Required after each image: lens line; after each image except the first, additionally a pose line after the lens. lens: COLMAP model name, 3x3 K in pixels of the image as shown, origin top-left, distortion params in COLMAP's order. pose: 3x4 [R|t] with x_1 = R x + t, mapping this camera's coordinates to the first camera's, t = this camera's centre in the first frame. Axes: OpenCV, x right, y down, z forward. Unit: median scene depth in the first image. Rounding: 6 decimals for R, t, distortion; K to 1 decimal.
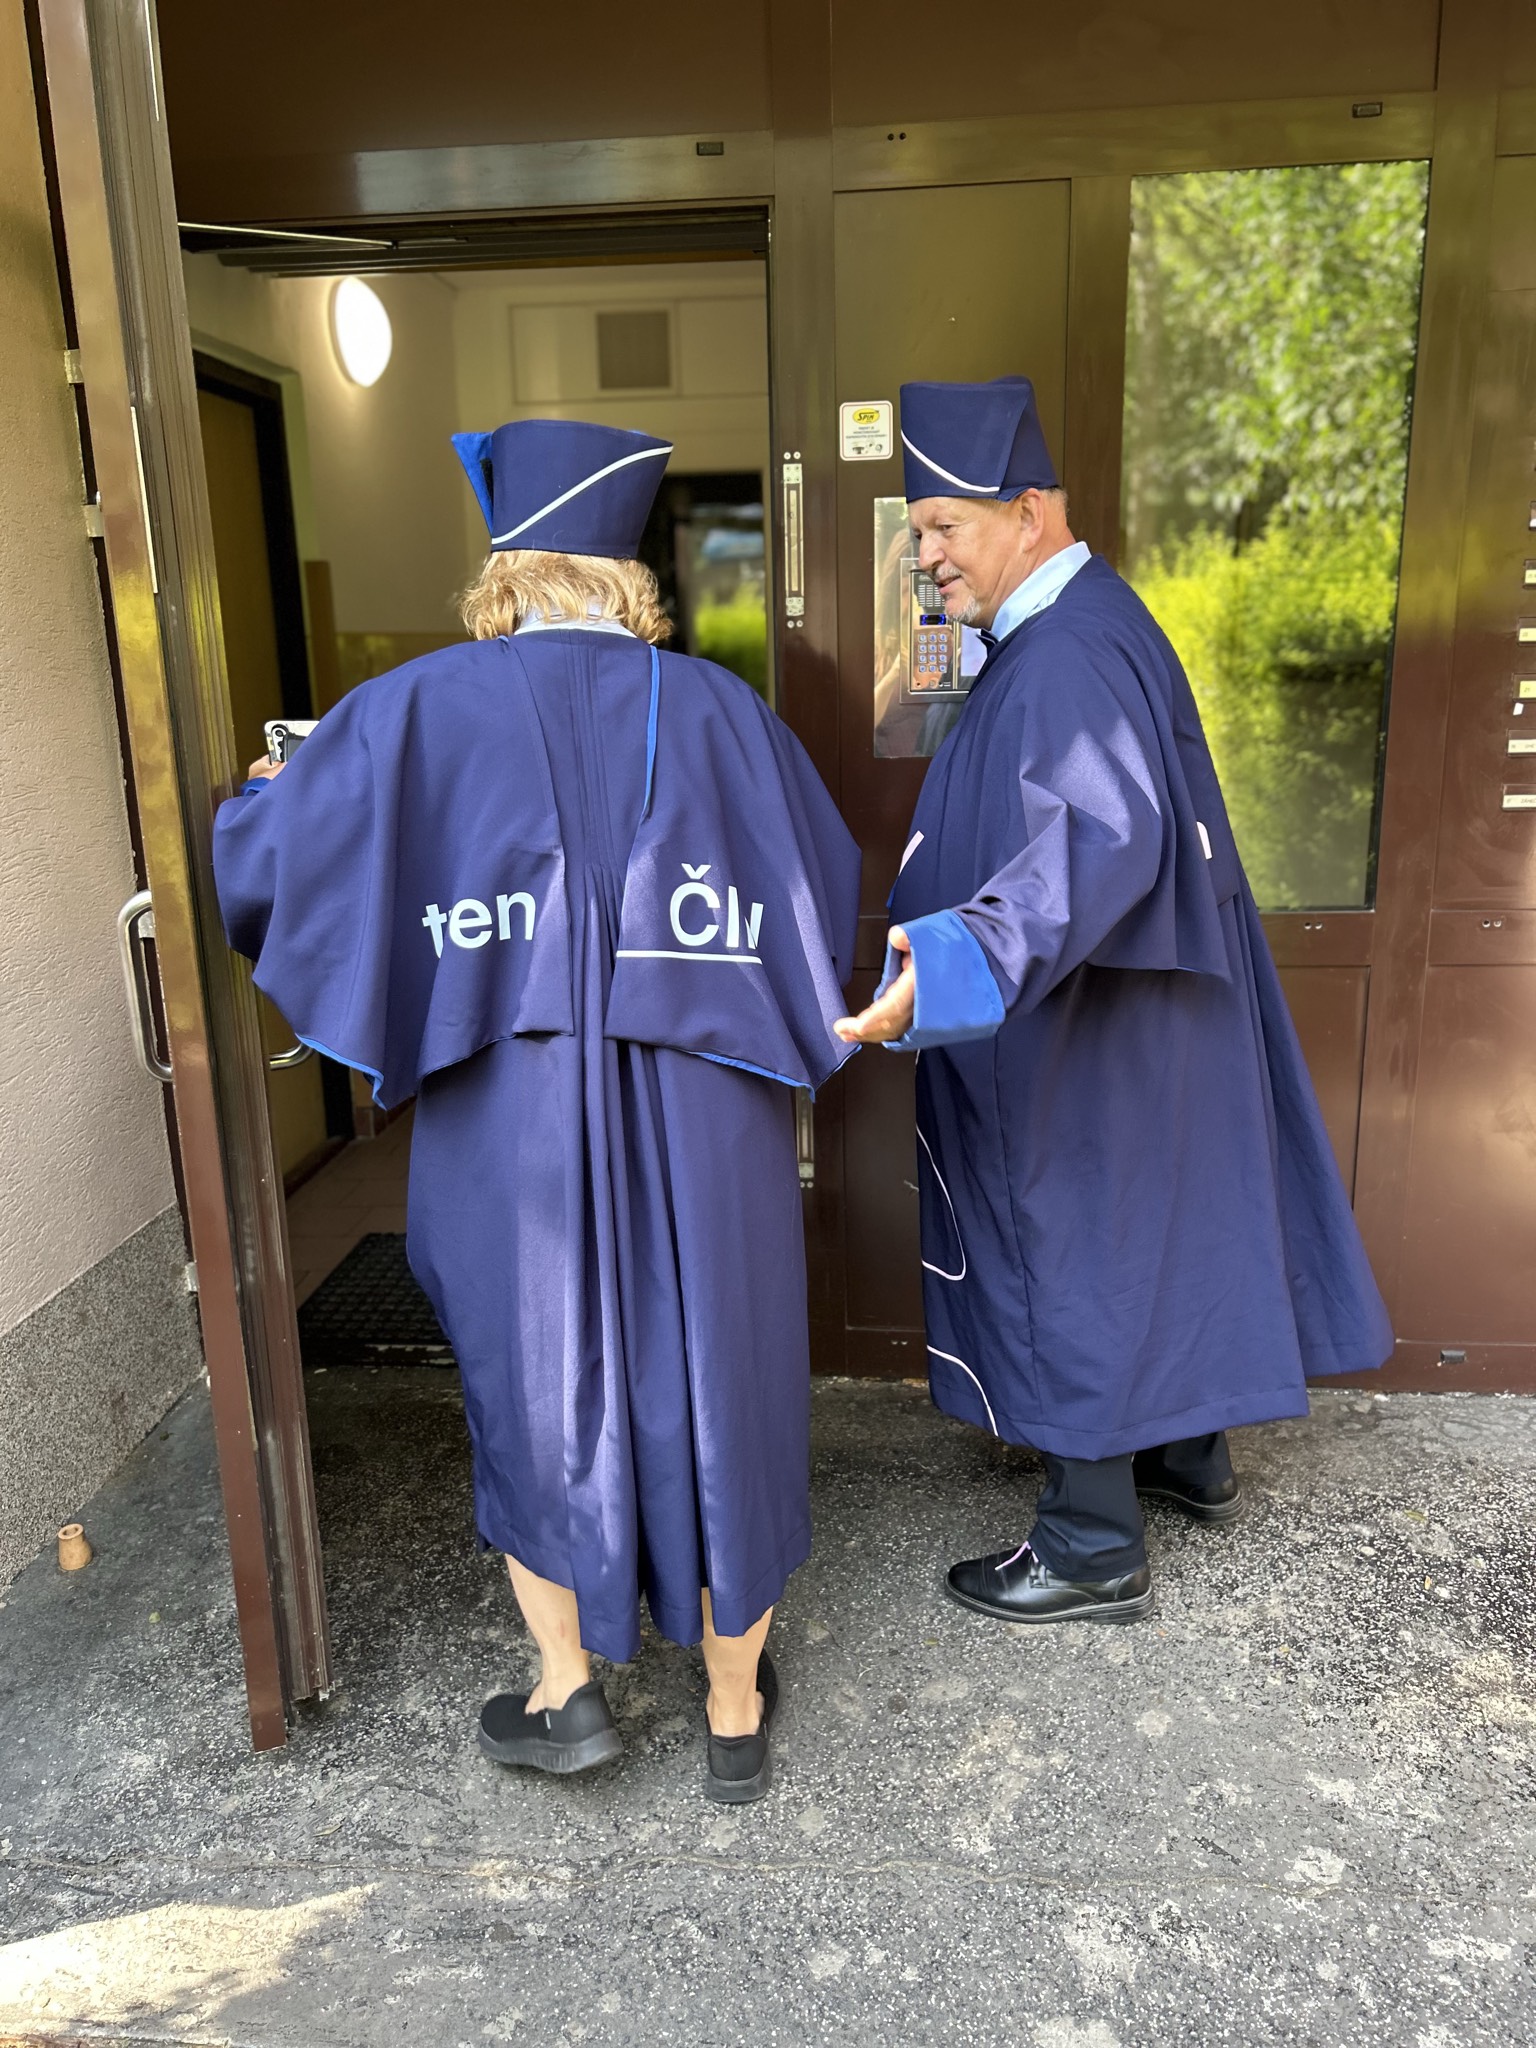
lens RADIAL K [[1539.9, 0, 766.3], [0, 1539.9, 1025.7], [0, 0, 1]] dist [0.036318, -0.039867]
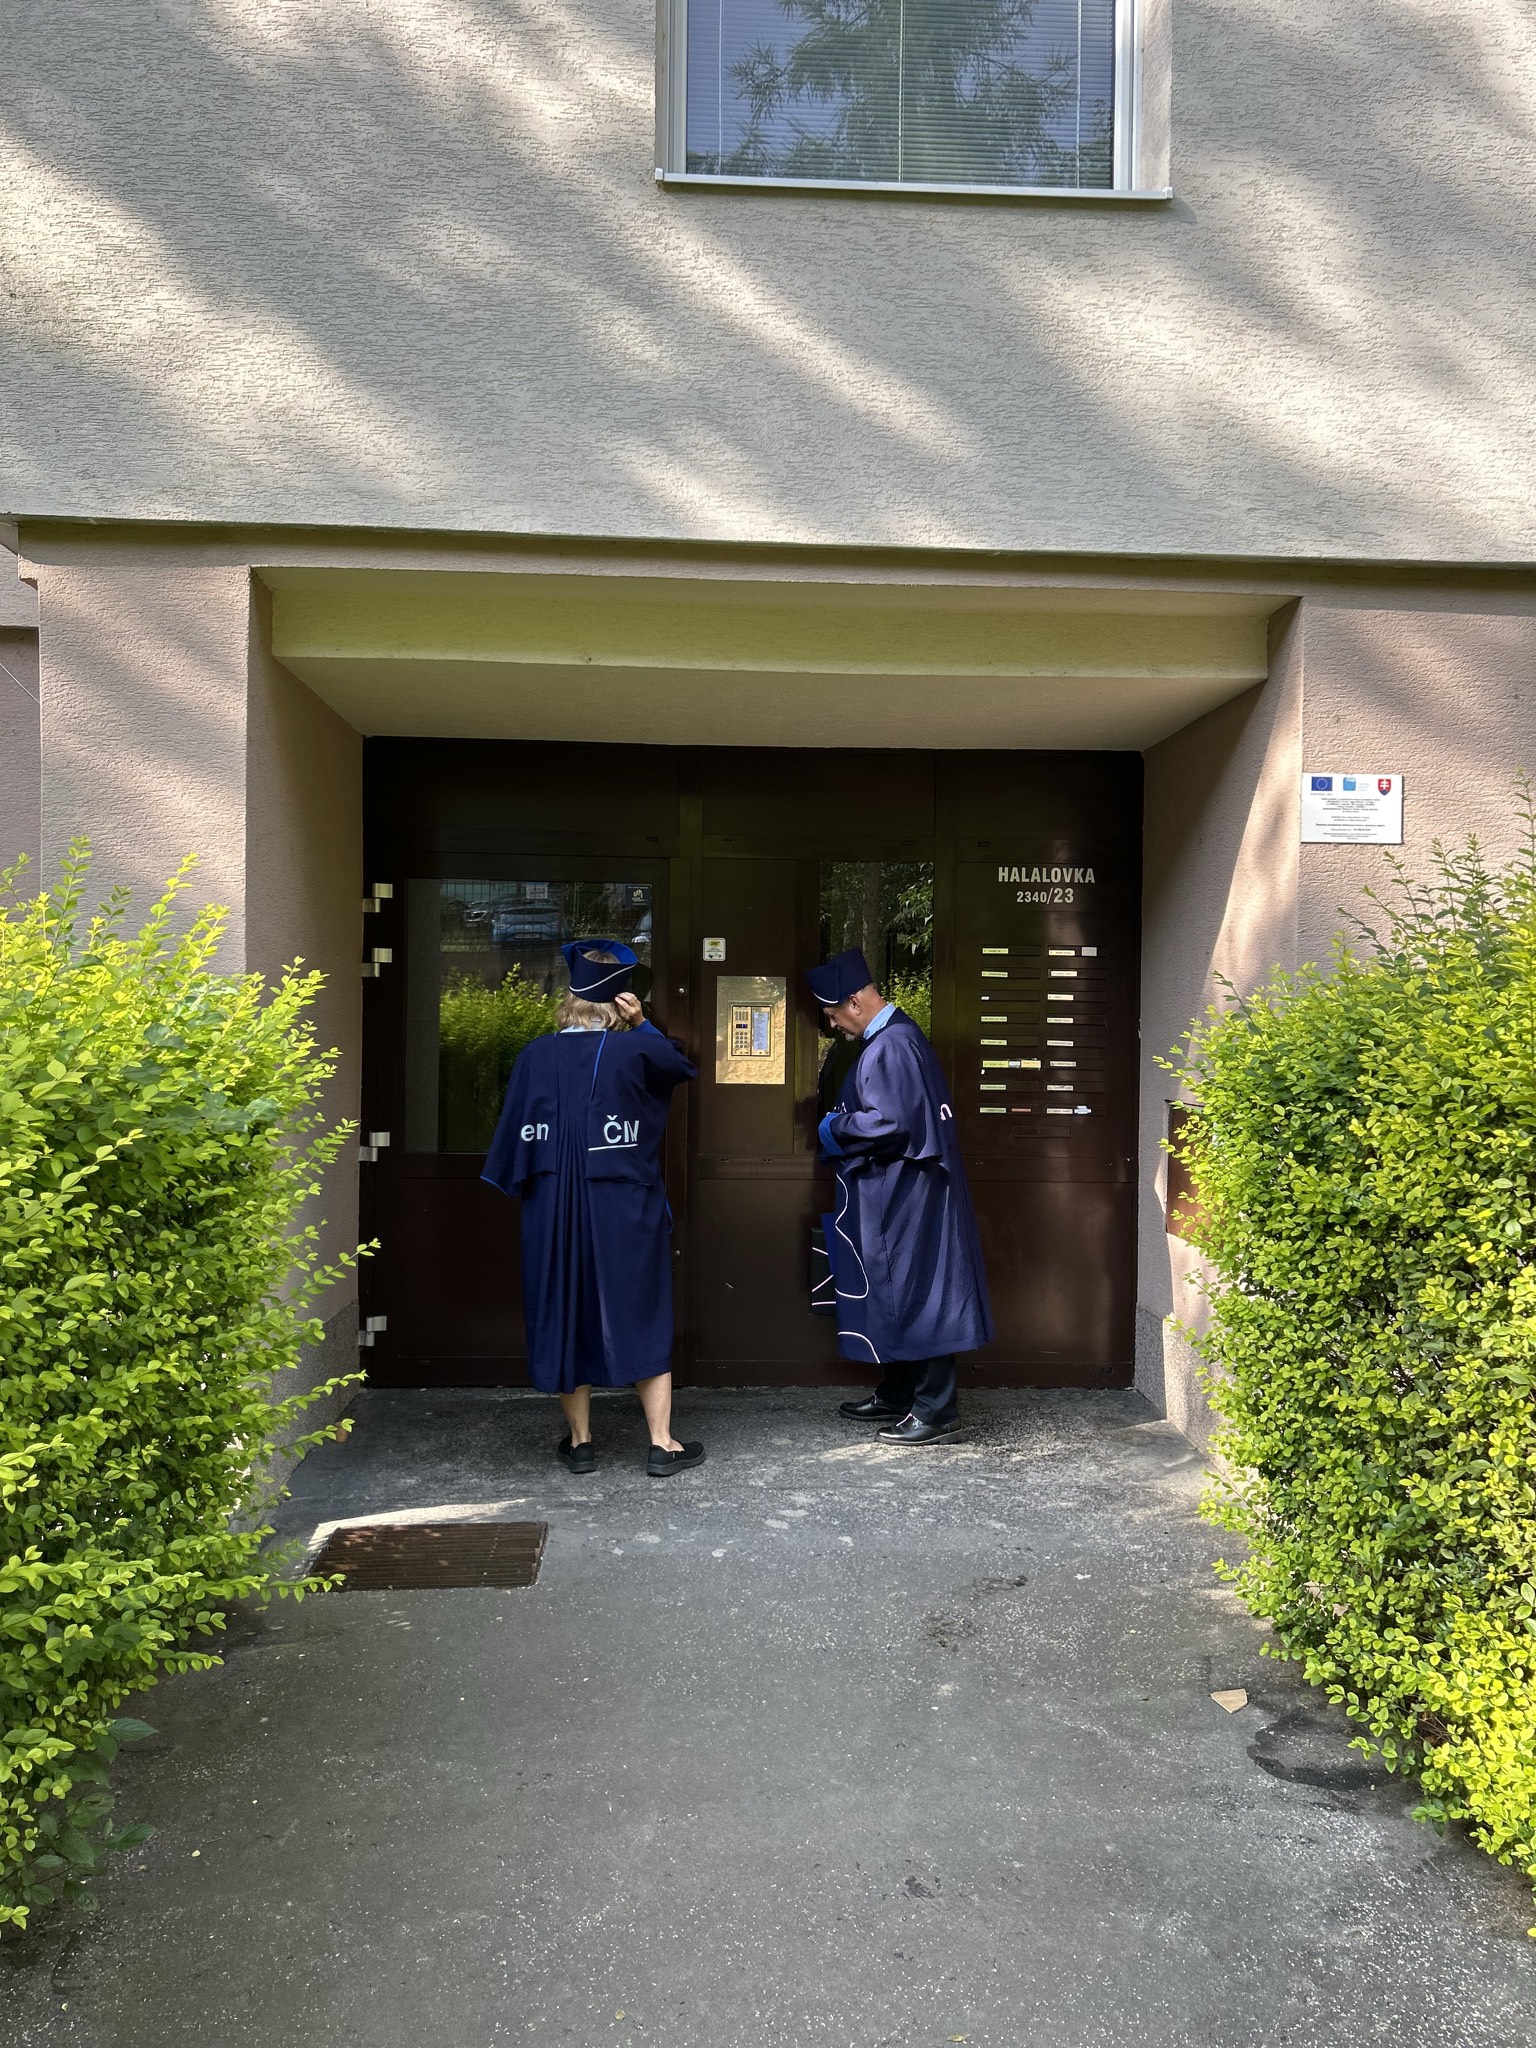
lens RADIAL K [[1539.9, 0, 768.5], [0, 1539.9, 1026.5], [0, 0, 1]] dist [0.036318, -0.039867]
pose [[0.989602, 0.036733, 0.139066, -0.209543], [-0.001179, 0.968878, -0.247534, 0.375327], [-0.143830, 0.244796, 0.958847, -1.482047]]
